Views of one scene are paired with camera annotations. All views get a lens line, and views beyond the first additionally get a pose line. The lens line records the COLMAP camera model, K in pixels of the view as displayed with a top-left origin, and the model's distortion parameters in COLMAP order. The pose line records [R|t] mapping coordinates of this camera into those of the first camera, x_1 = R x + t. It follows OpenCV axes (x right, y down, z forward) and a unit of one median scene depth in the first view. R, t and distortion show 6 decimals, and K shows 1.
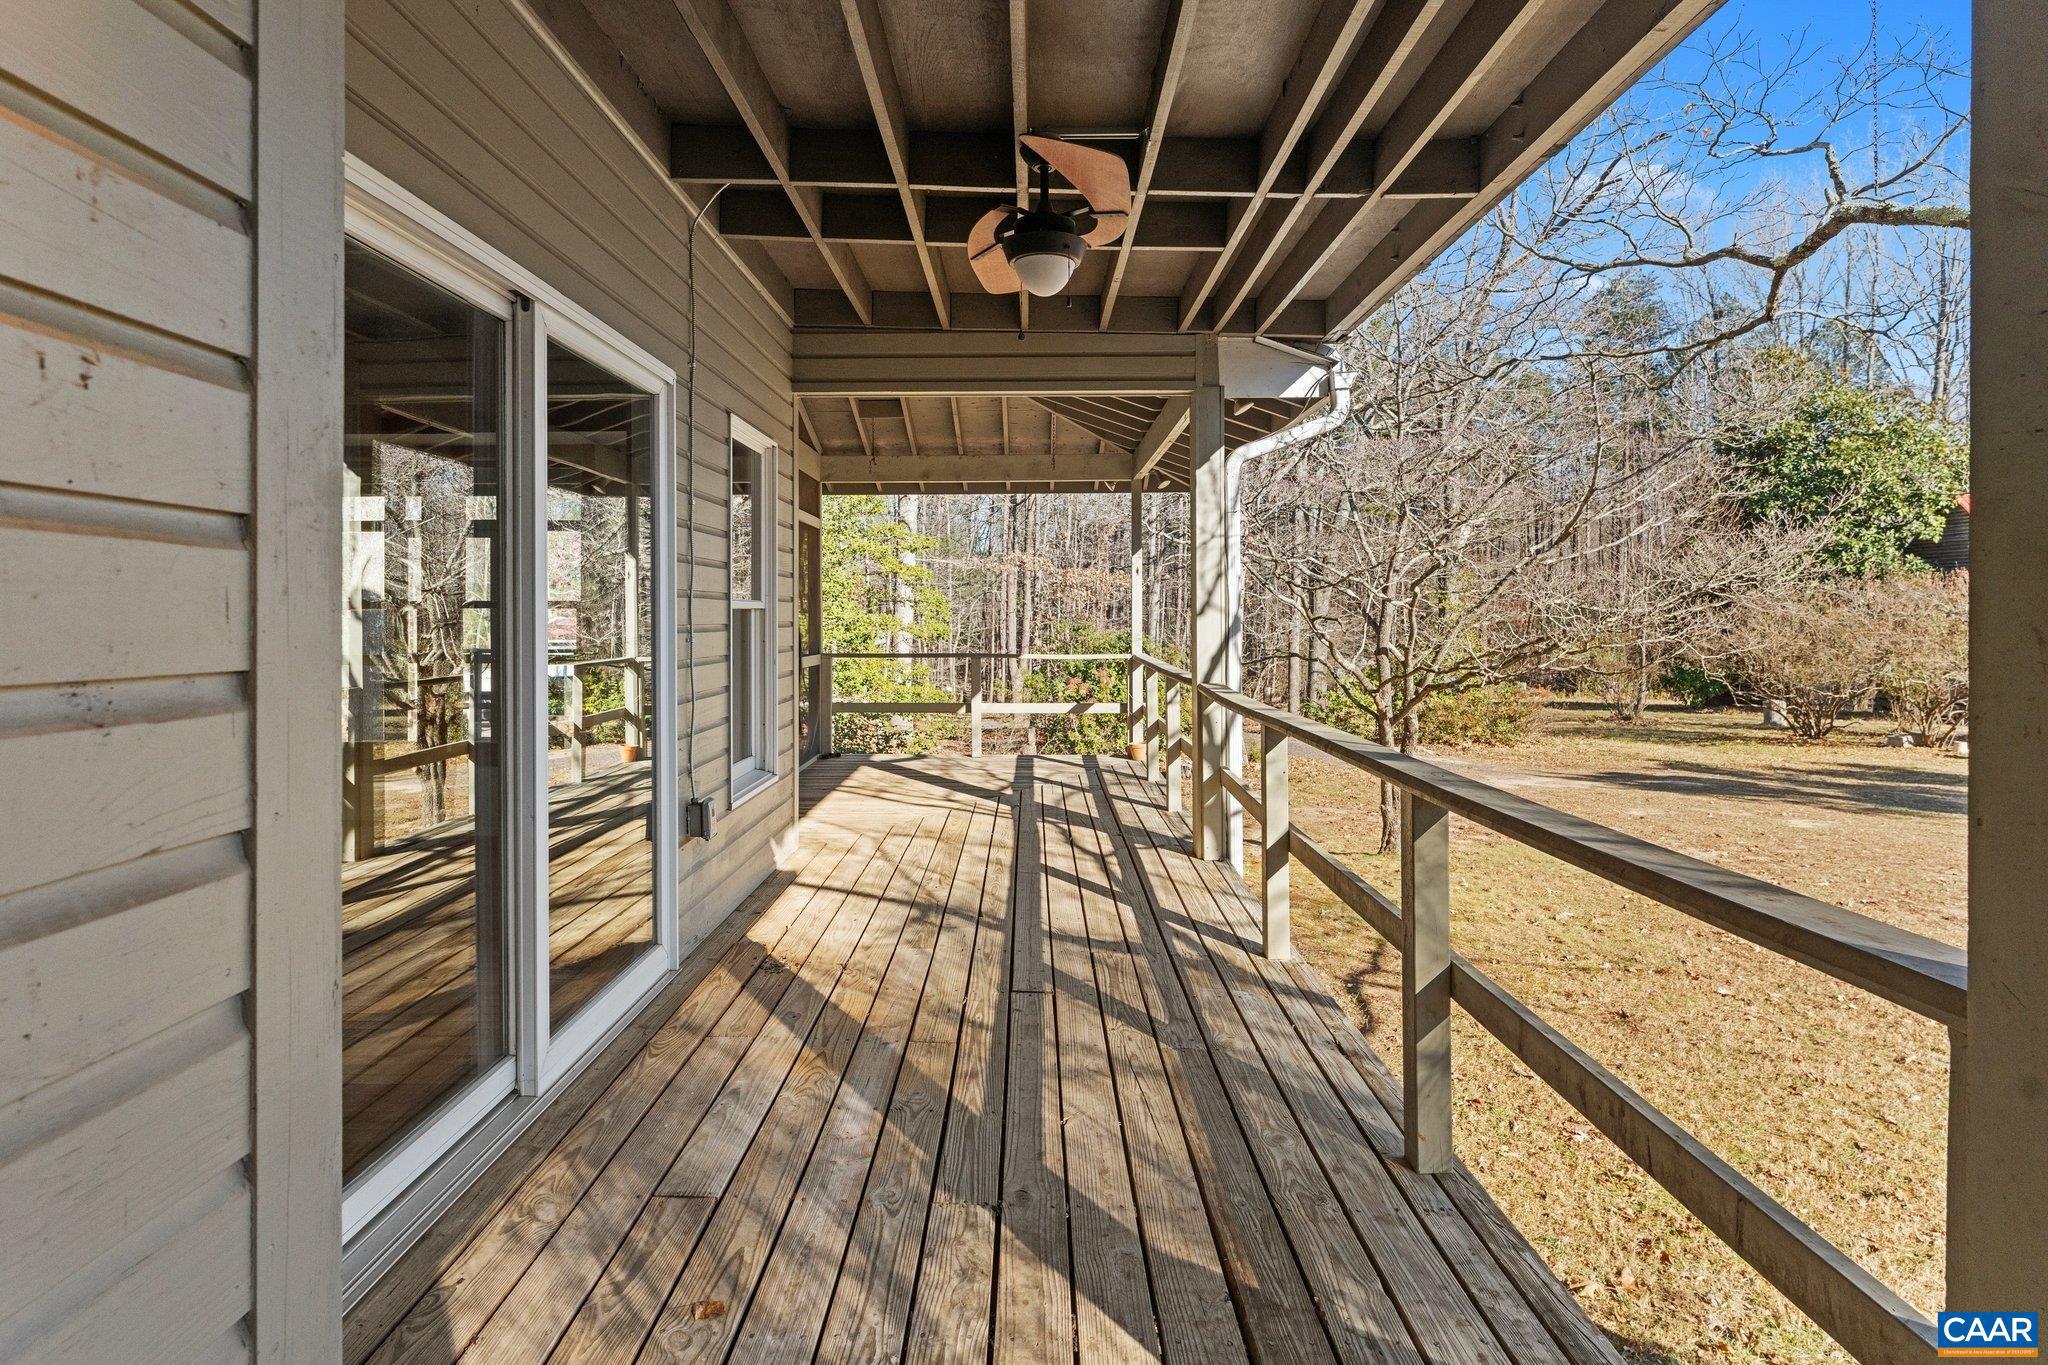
lens RADIAL K [[997.1, 0, 1023.6], [0, 997.1, 610.7], [0, 0, 1]] dist [-0.000517, 0.000115]
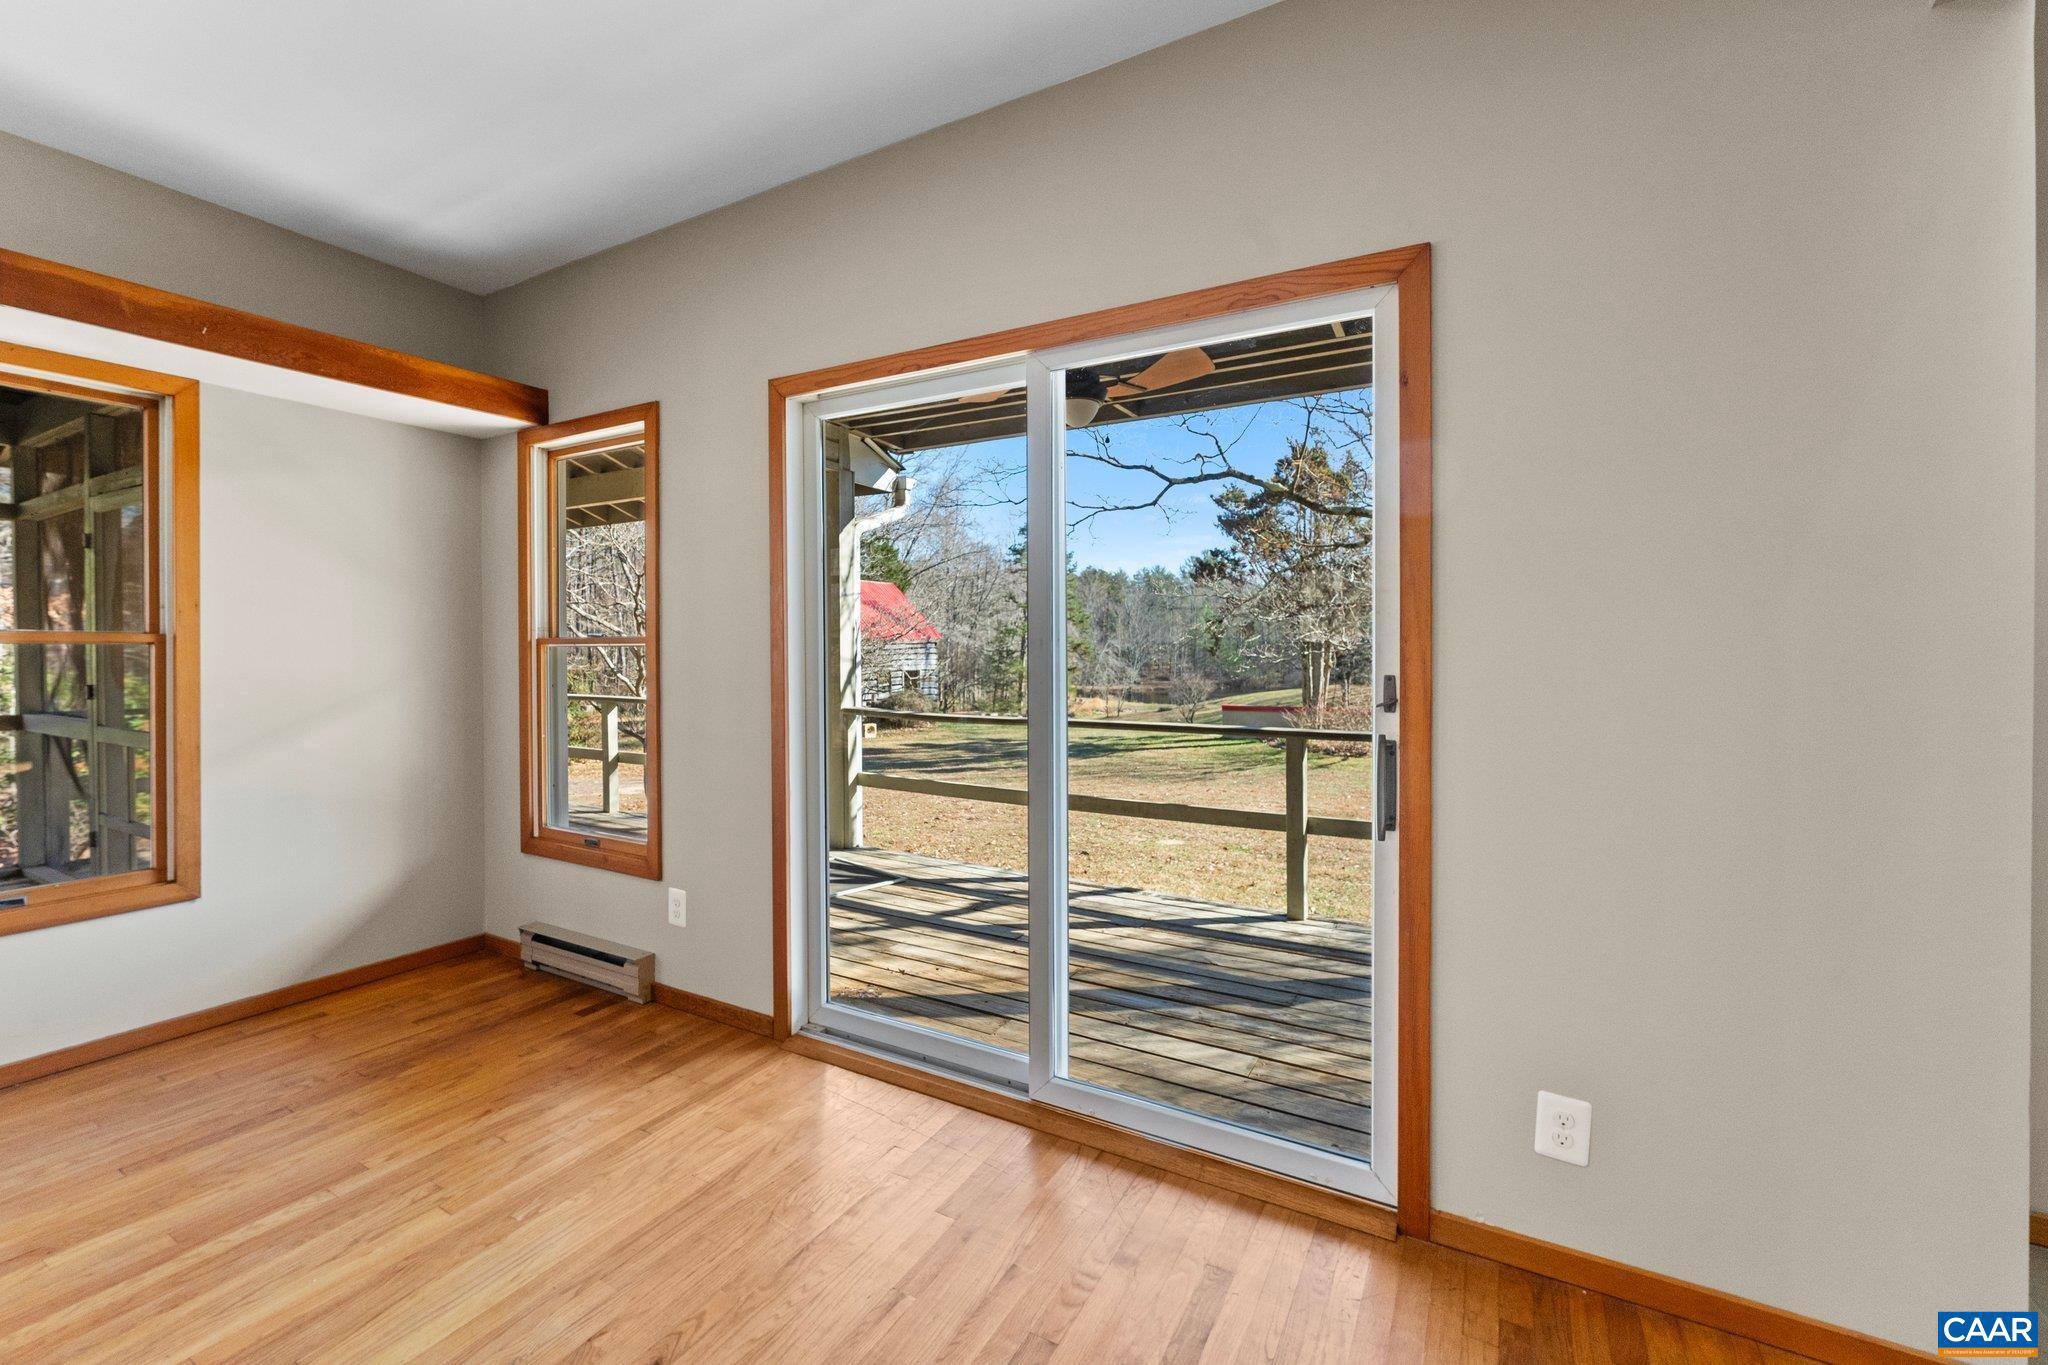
lens RADIAL K [[848.1, 0, 1023.1], [0, 848.1, 654.2], [0, 0, 1]] dist [-0.001134, 0.000129]
pose [[0.485669, -0.004513, 0.874131, -0.631622], [-0.003210, 0.999971, 0.006946, -0.004179], [-0.874137, -0.006179, 0.485640, 0.293409]]
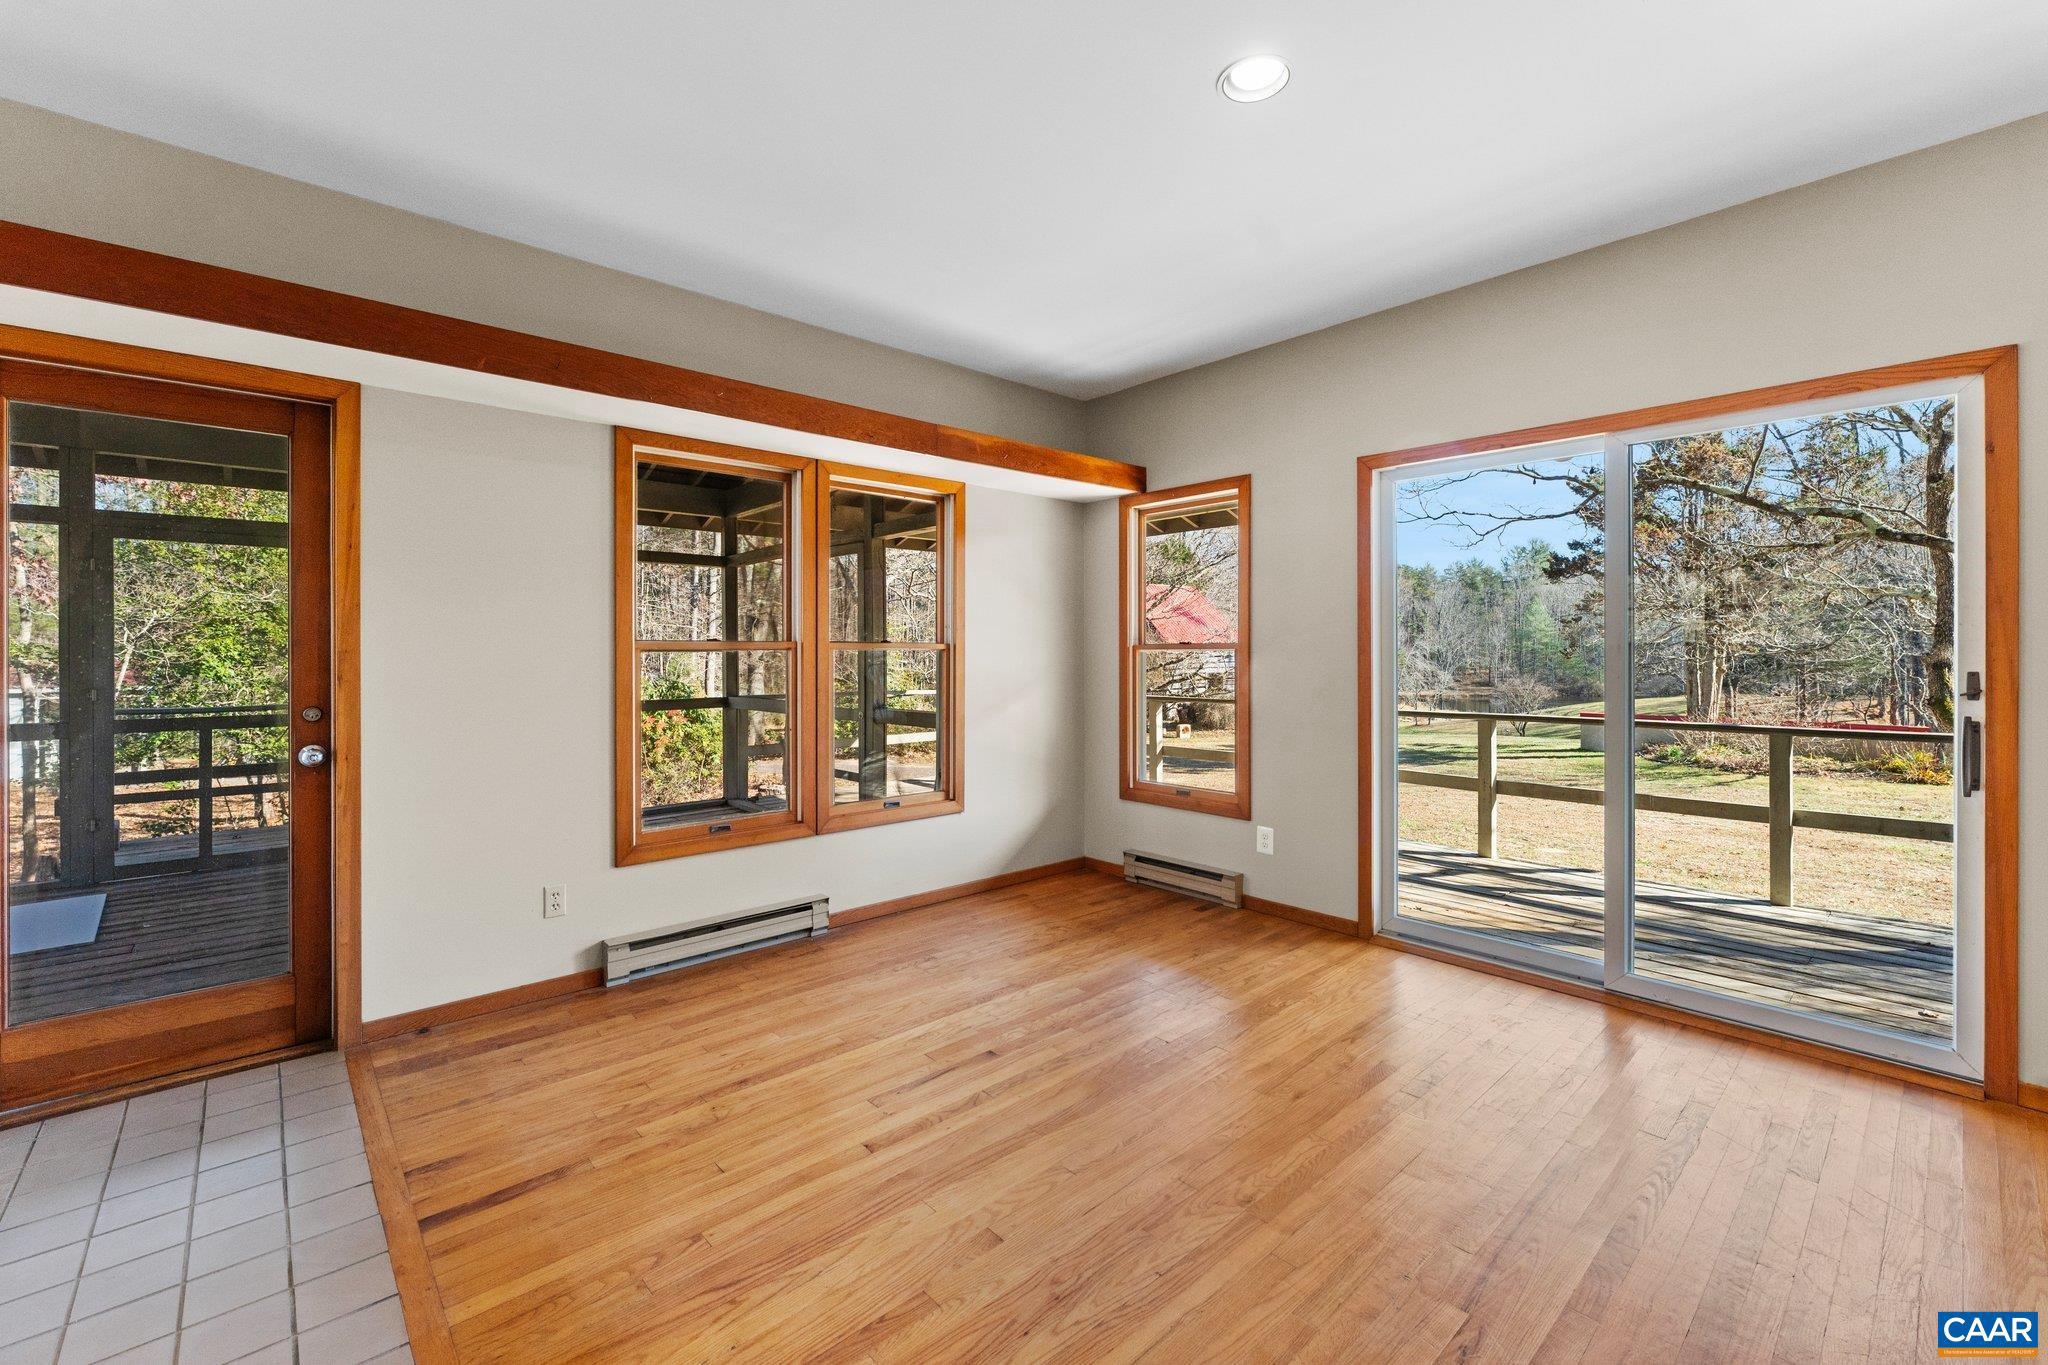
lens RADIAL K [[856.9, 0, 1028.0], [0, 856.9, 654.2], [0, 0, 1]] dist [-0.002353, 0.000423]
pose [[0.733613, -0.002752, 0.679562, -0.942224], [-0.000353, 0.999990, 0.004432, -0.004902], [-0.679567, -0.003492, 0.733605, 0.339528]]
